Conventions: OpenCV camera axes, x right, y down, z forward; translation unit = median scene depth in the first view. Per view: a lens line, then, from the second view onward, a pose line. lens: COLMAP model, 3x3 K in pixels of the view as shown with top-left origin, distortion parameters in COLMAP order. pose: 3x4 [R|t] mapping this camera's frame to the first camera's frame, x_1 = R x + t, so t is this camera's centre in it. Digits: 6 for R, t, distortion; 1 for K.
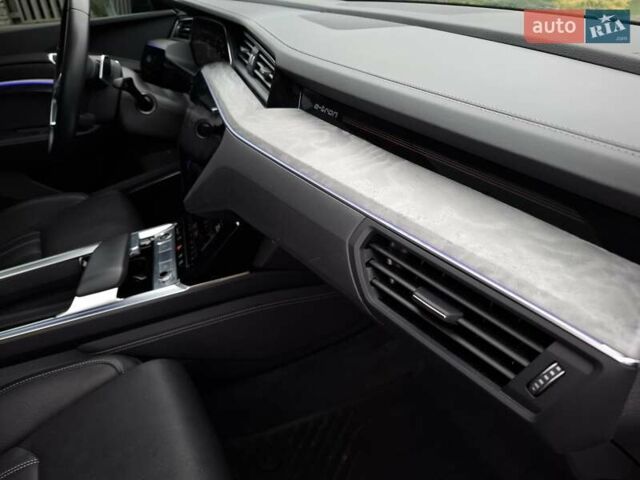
lens RADIAL K [[432.6, 0, 320.5], [0, 432.6, 237.0], [0, 0, 1]] dist [0.068540, -0.070962]
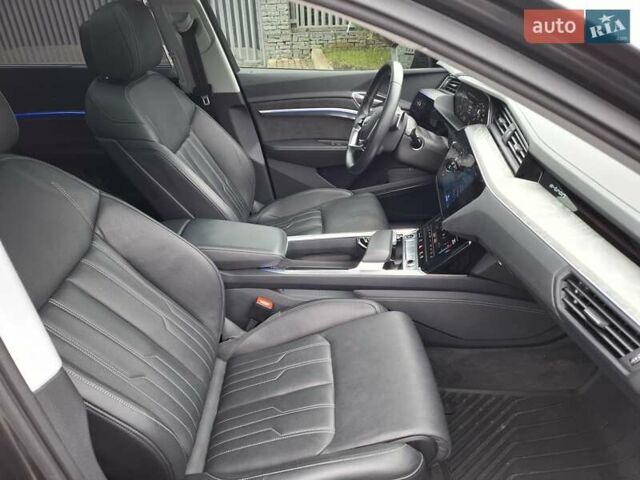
lens RADIAL K [[432.6, 0, 320.5], [0, 432.6, 237.0], [0, 0, 1]] dist [0.068540, -0.070962]
pose [[0.890785, 0.238071, -0.387071, -0.071378], [-0.237083, 0.970145, 0.051086, -0.003087], [0.387677, 0.046261, 0.920634, -0.573876]]
